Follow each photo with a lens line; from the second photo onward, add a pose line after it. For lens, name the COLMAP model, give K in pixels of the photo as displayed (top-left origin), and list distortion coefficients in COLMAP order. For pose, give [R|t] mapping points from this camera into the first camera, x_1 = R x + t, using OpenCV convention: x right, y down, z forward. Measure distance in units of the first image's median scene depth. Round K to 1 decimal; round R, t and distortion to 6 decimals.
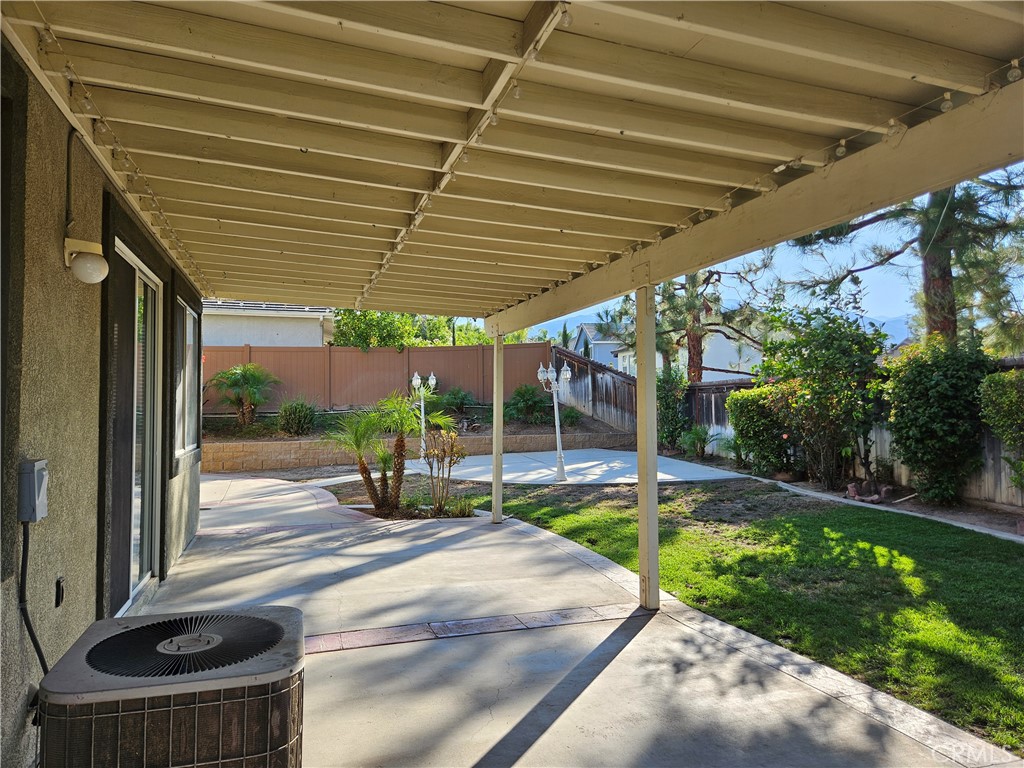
lens RADIAL K [[683.7, 0, 509.3], [0, 683.7, 381.9], [0, 0, 1]] dist [0.052136, -0.036496]
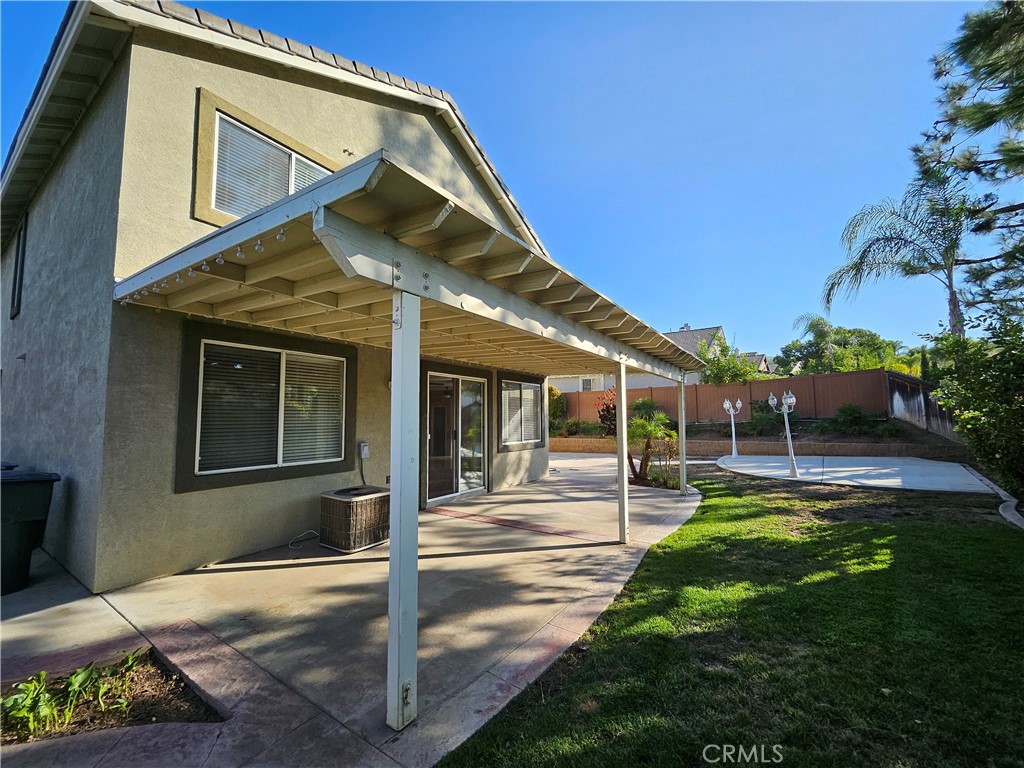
lens RADIAL K [[404.6, 0, 515.2], [0, 404.6, 387.3], [0, 0, 1]] dist [-0.000564, 0.002953]
pose [[0.631725, -0.058541, -0.772979, 1.049306], [0.030479, 0.998249, -0.050692, -0.034990], [0.774593, 0.008464, 0.632403, 0.145237]]
